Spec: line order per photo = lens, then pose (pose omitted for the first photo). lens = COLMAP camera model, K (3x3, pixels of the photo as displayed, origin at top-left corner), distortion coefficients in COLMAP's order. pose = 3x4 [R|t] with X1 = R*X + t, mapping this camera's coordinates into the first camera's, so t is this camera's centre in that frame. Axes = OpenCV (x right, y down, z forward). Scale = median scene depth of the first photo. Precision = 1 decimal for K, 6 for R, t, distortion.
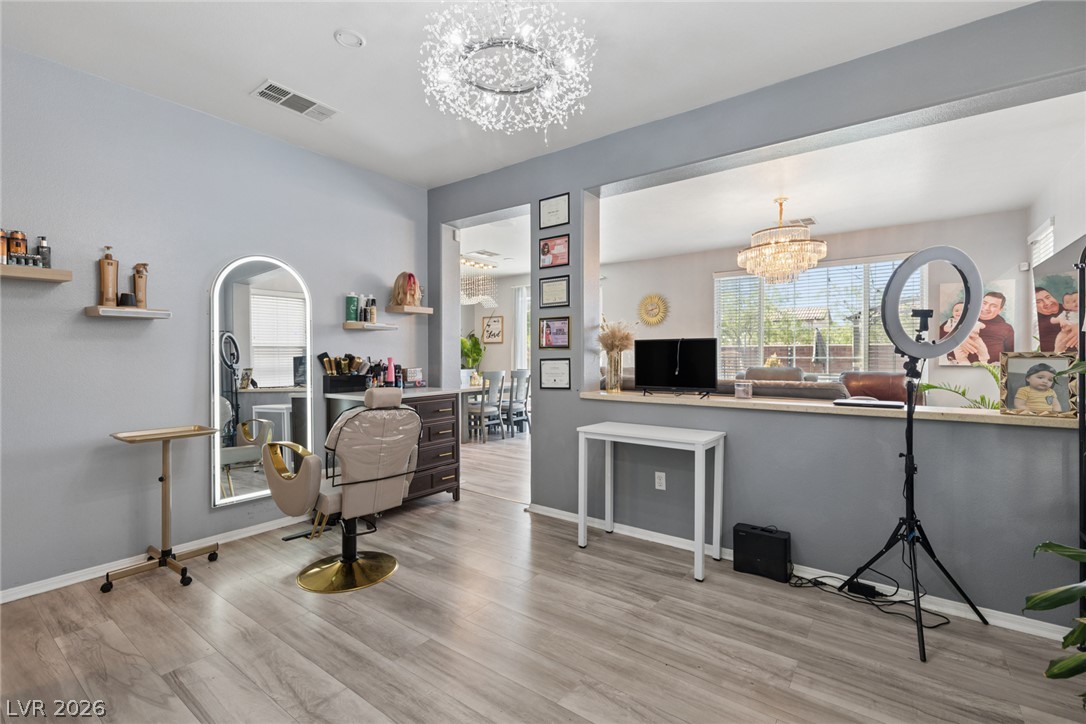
lens RADIAL K [[488.3, 0, 545.8], [0, 488.3, 360.3], [0, 0, 1]] dist [0.000750, -0.000328]
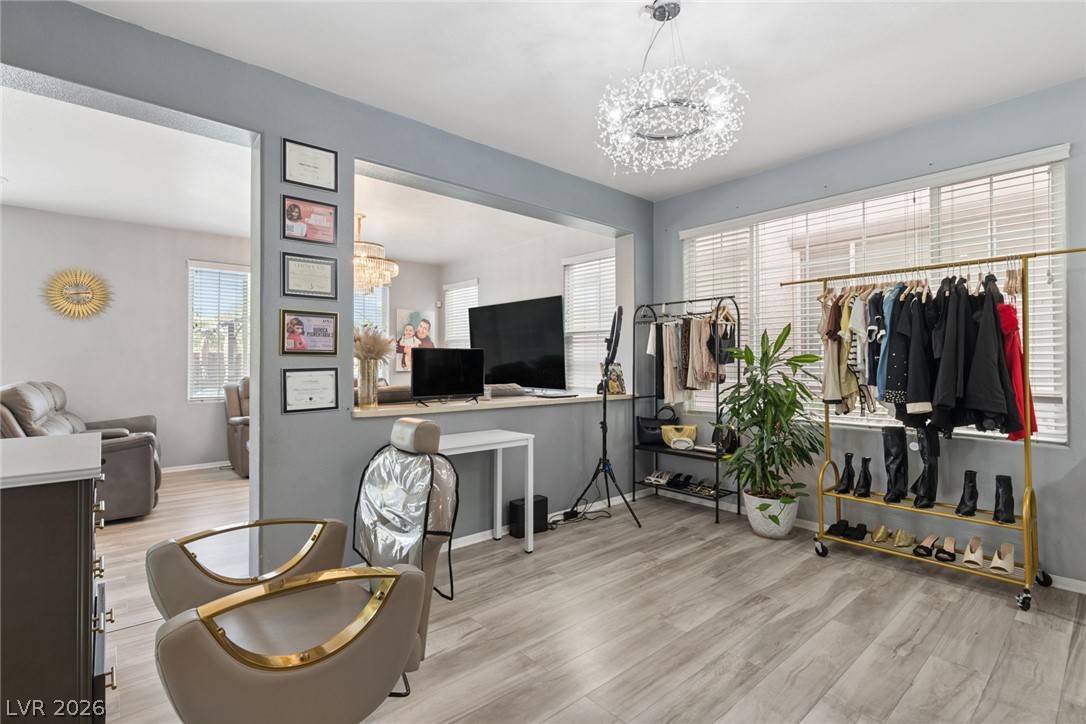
lens RADIAL K [[507.7, 0, 543.0], [0, 507.7, 362.0], [0, 0, 1]] dist [-0.002401, -0.000279]
pose [[0.219836, -0.001332, 0.975536, -0.667044], [0.010942, 0.999940, -0.001101, -0.008953], [-0.975475, 0.010916, 0.219838, 0.518805]]
